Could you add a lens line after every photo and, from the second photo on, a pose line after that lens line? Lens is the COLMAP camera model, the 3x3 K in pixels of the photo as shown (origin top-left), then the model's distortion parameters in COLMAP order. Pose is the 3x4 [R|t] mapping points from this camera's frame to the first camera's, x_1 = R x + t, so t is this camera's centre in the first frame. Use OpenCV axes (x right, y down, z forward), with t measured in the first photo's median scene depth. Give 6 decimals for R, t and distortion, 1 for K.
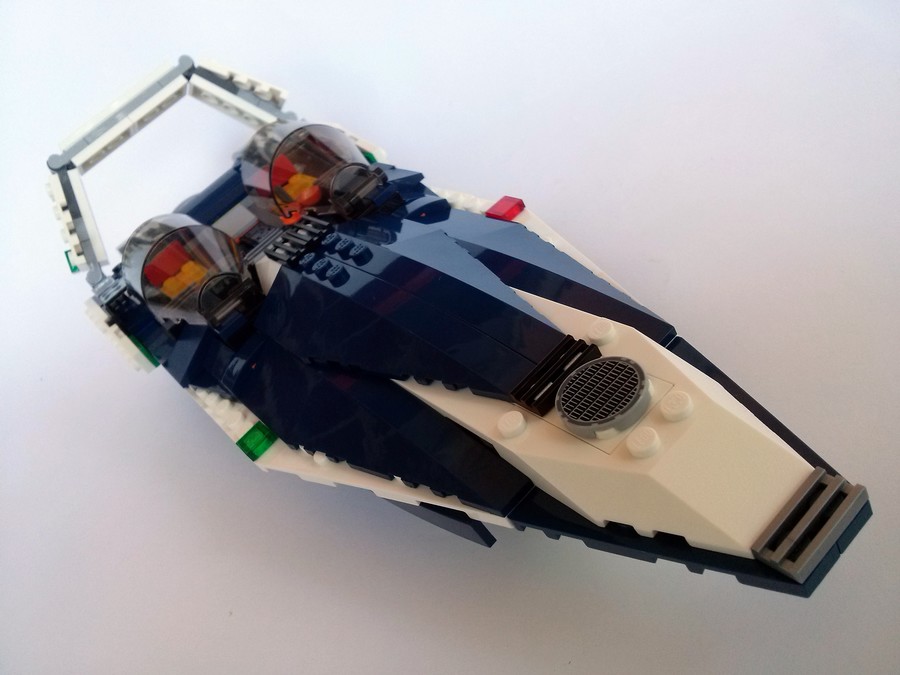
lens RADIAL K [[850.7, 0, 450.0], [0, 850.7, 337.5], [0, 0, 1]] dist [-0.053432, -0.004069]
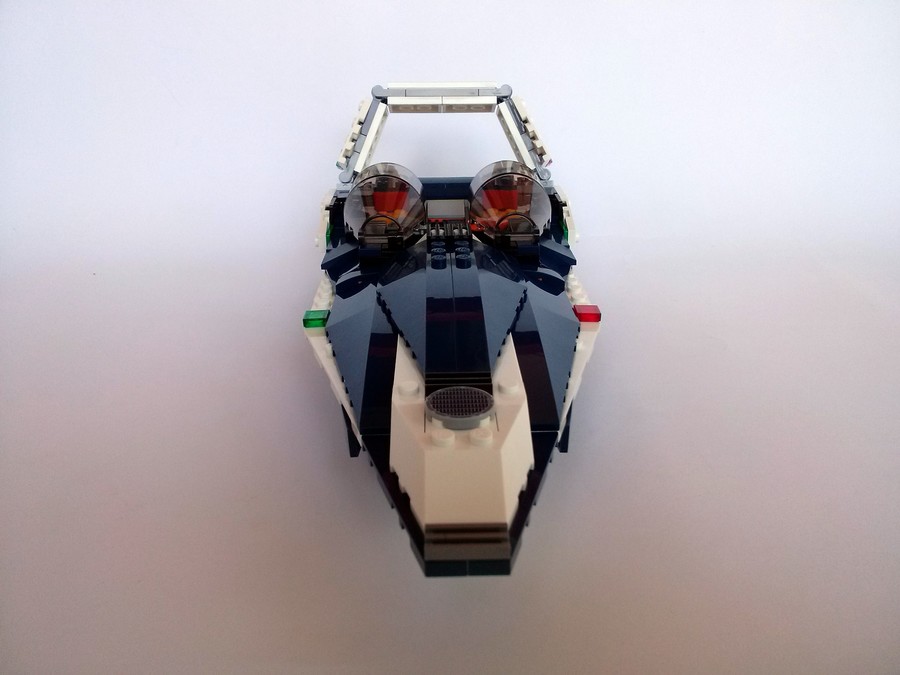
lens RADIAL K [[823.4, 0, 450.0], [0, 823.4, 337.5], [0, 0, 1]] dist [-0.006813, -0.182850]
pose [[0.717968, 0.622092, -0.312287, 0.445345], [-0.647611, 0.761458, 0.027964, -0.038372], [0.255189, 0.182163, 0.949576, -0.254153]]
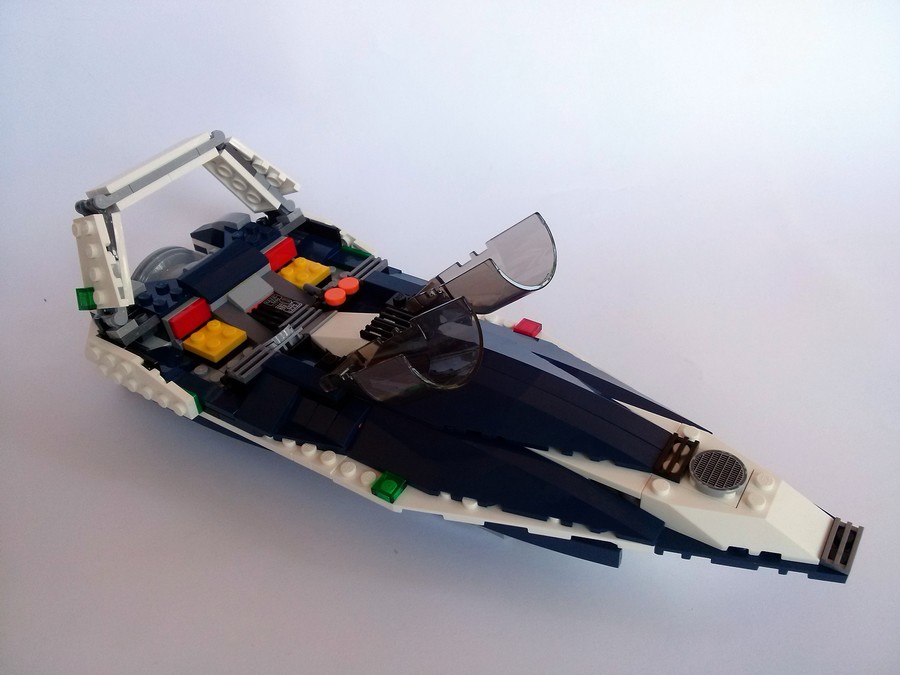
lens RADIAL K [[823.4, 0, 450.0], [0, 823.4, 337.5], [0, 0, 1]] dist [-0.006813, -0.182850]
pose [[0.859979, 0.143254, 0.489810, -0.965314], [-0.105944, 0.988998, -0.103241, 0.023266], [-0.499211, 0.036893, 0.865695, -0.137435]]
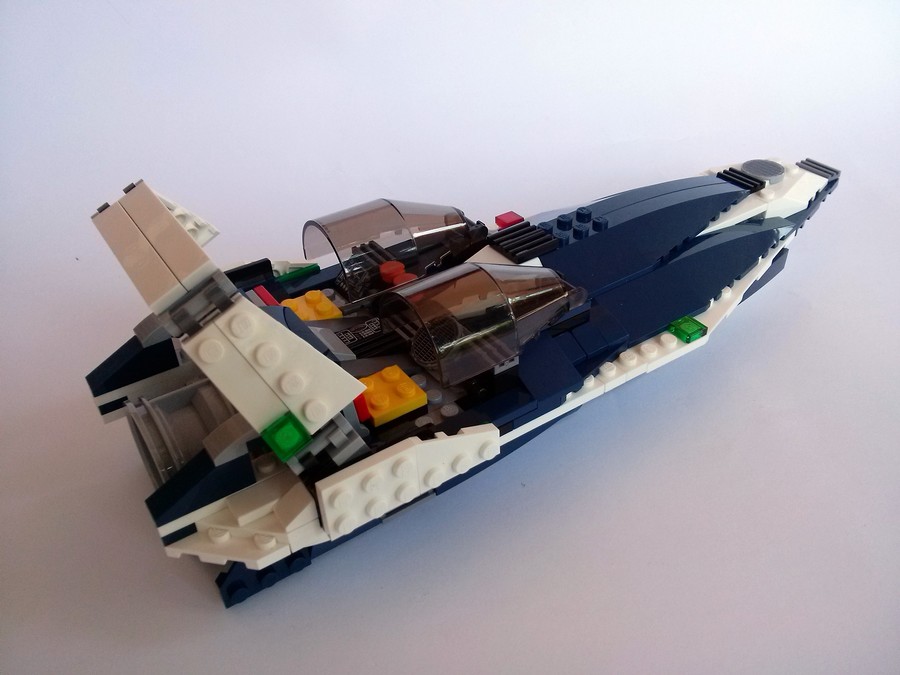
lens RADIAL K [[823.4, 0, 450.0], [0, 823.4, 337.5], [0, 0, 1]] dist [-0.006813, -0.182850]
pose [[0.110277, -0.137578, 0.984333, -1.820608], [0.626981, 0.778082, 0.038509, -0.167499], [-0.771190, 0.612911, 0.172064, 1.322056]]
